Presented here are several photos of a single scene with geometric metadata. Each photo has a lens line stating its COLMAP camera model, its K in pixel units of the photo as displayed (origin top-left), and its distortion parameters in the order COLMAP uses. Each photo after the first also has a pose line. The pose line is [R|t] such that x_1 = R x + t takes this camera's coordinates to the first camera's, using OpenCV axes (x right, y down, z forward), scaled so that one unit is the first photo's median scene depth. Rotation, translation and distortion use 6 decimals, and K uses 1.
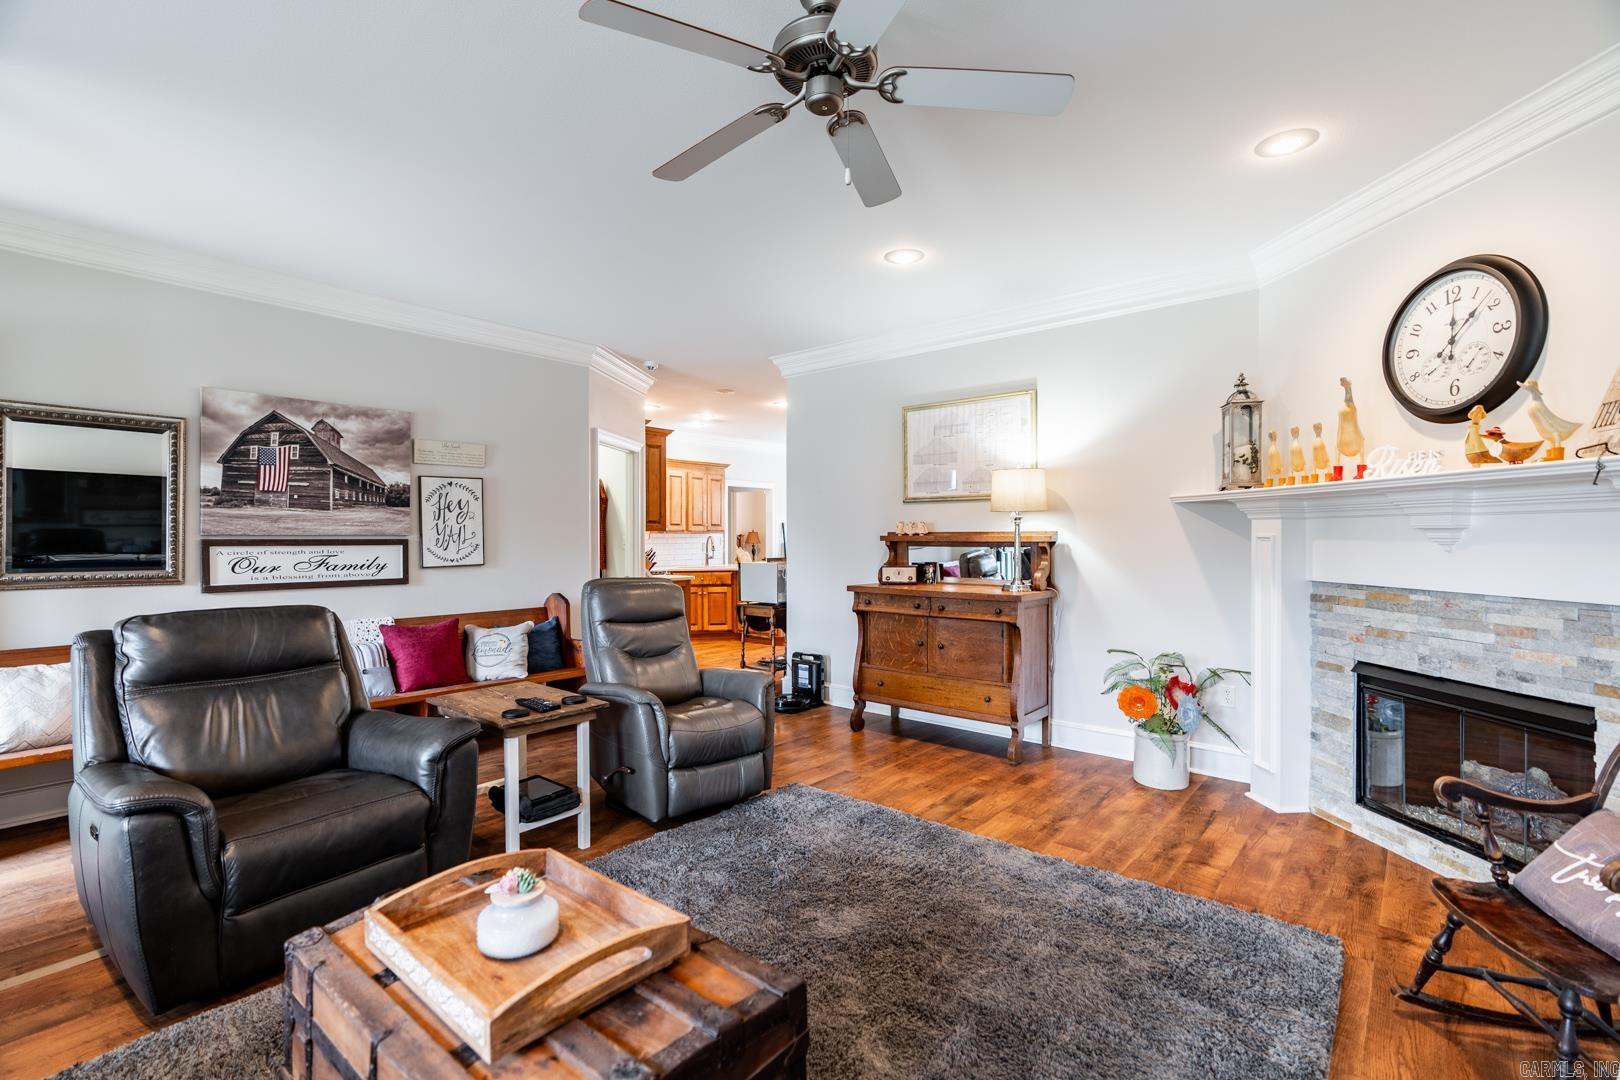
lens RADIAL K [[728.9, 0, 805.1], [0, 728.9, 540.5], [0, 0, 1]] dist [-0.010900, 0.000182]
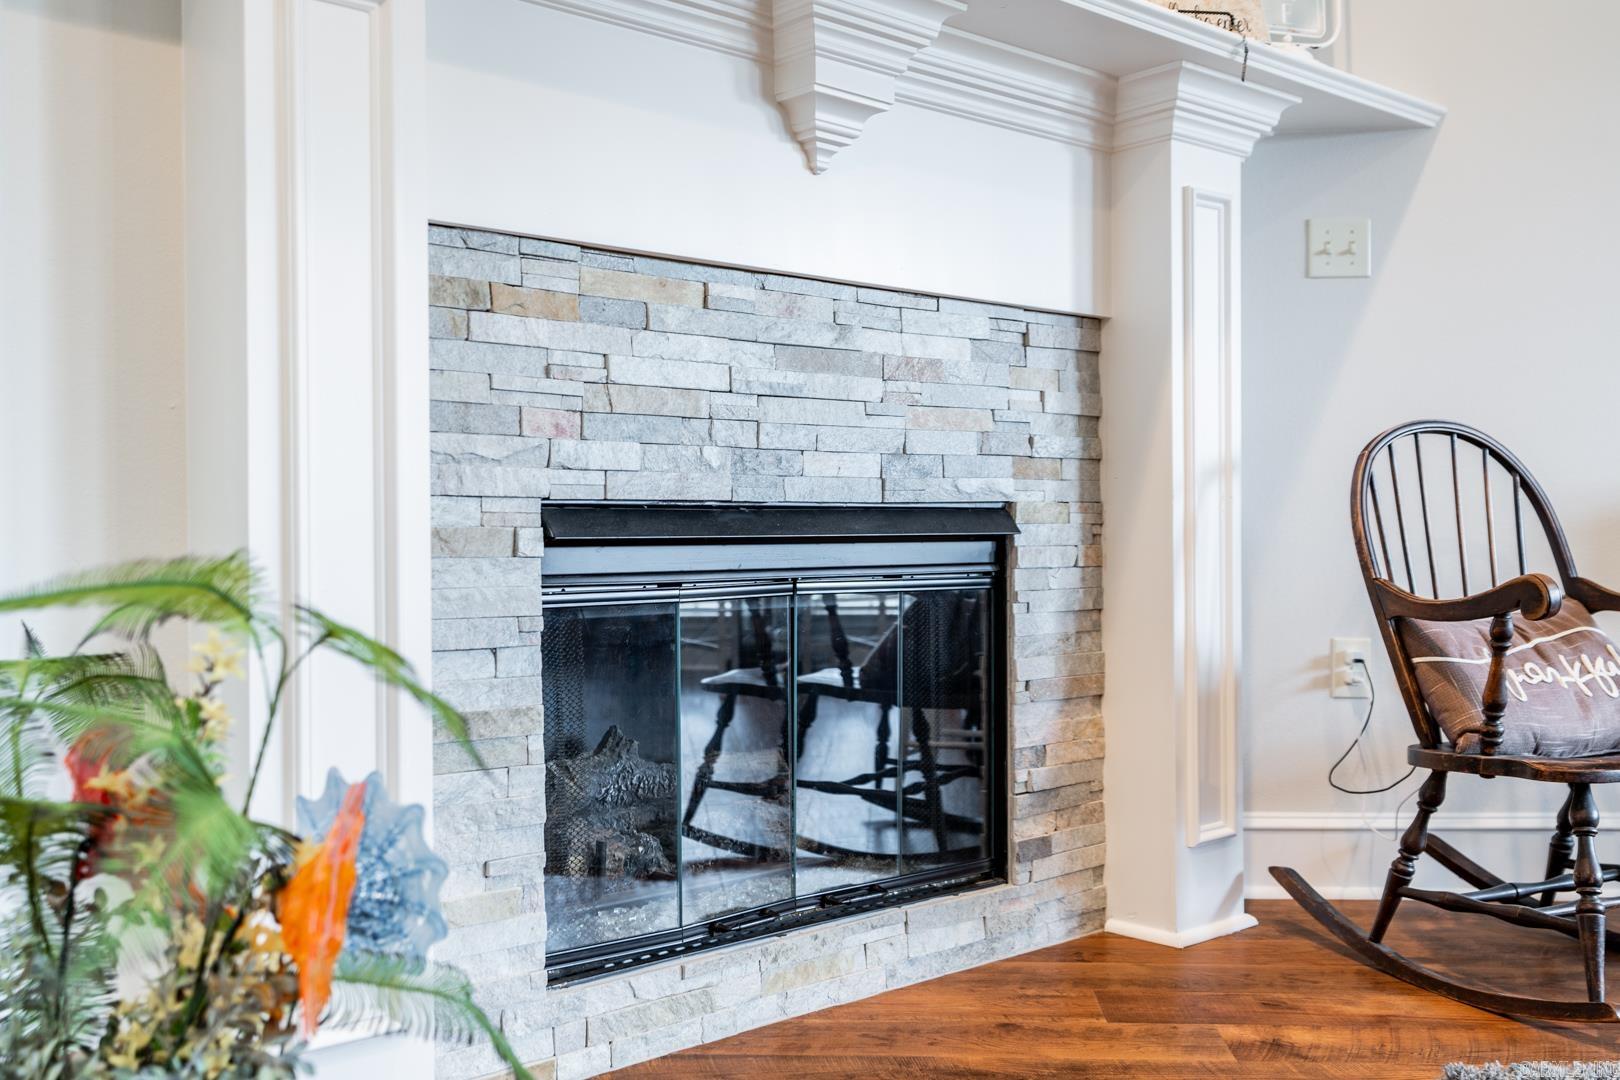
lens RADIAL K [[1576.5, 0, 810.0], [0, 1576.5, 540.0], [0, 0, 1]] dist [0.020751, -0.044850]
pose [[-0.607629, -0.001023, 0.794220, 0.149681], [0.010753, 0.999897, 0.009514, 0.143296], [-0.794148, 0.014321, -0.607556, 1.058846]]
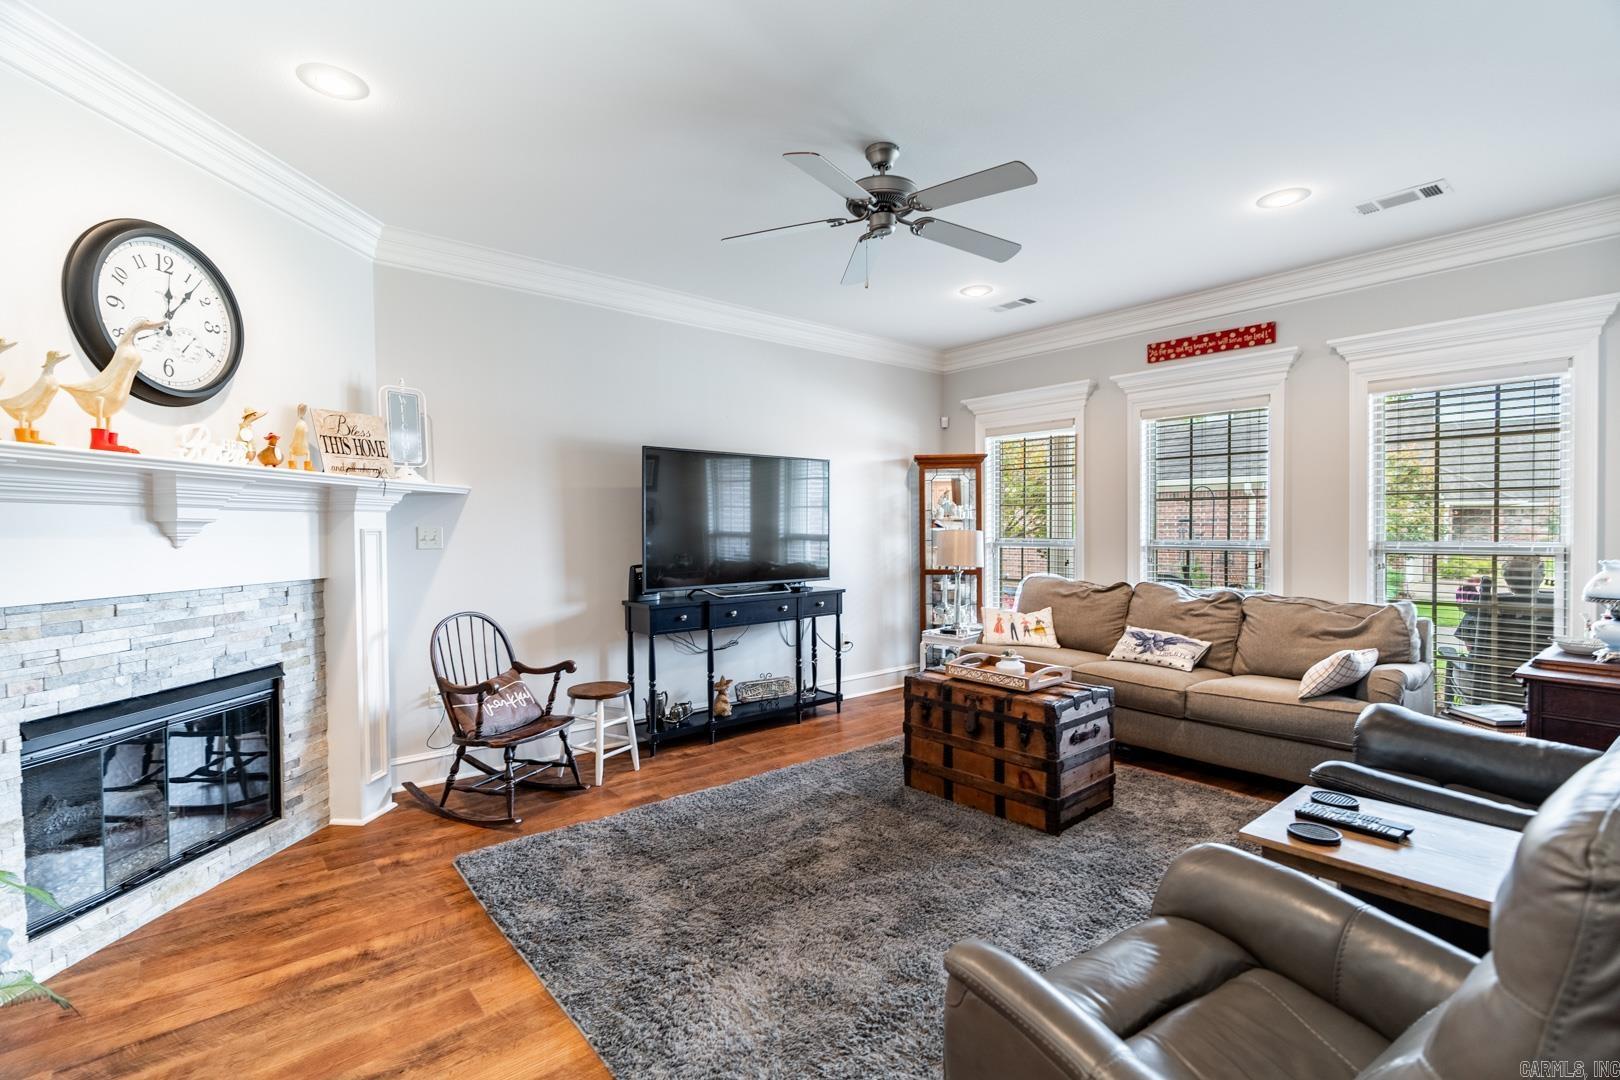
lens RADIAL K [[739.6, 0, 802.8], [0, 739.6, 539.0], [0, 0, 1]] dist [-0.002612, 0.000834]
pose [[-0.984021, 0.004482, 0.177998, -0.036324], [0.009097, 0.999643, 0.025117, -0.007931], [-0.177822, 0.026335, -0.983710, 1.234186]]
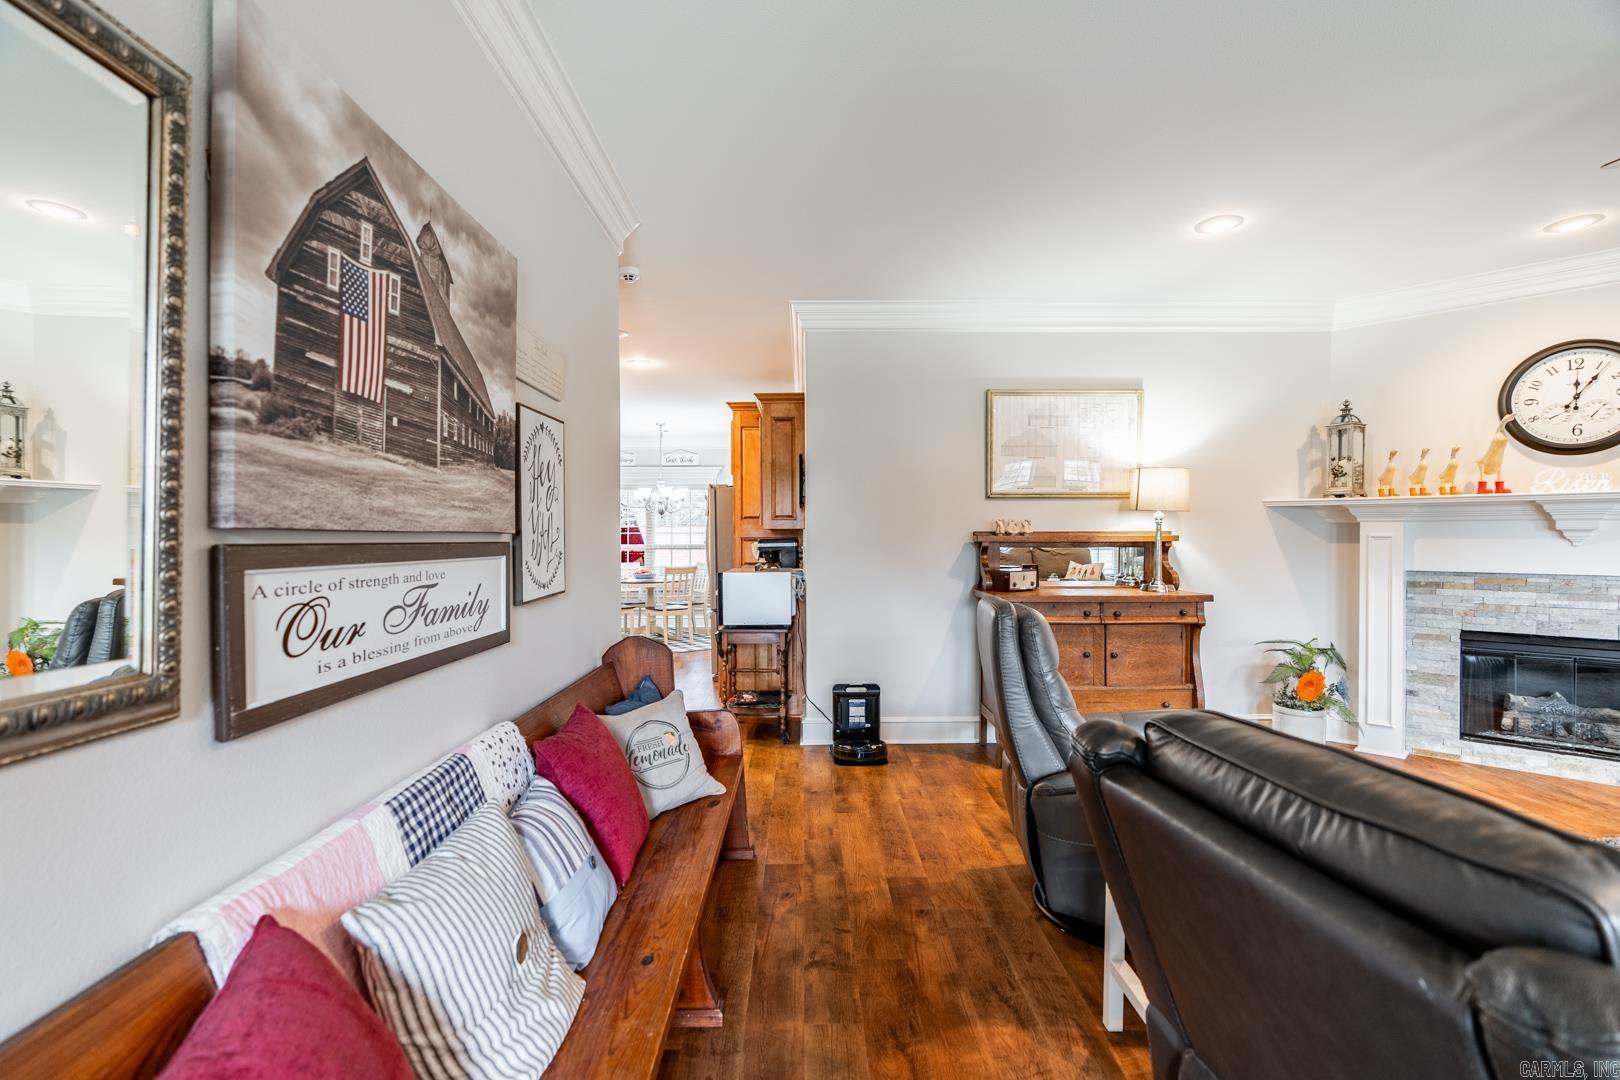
lens RADIAL K [[739.6, 0, 802.8], [0, 739.6, 539.0], [0, 0, 1]] dist [-0.002612, 0.000834]
pose [[0.754584, -0.002293, 0.656199, -0.825242], [0.004605, 0.999988, -0.001802, -0.002088], [-0.656187, 0.004382, 0.754585, 0.627772]]
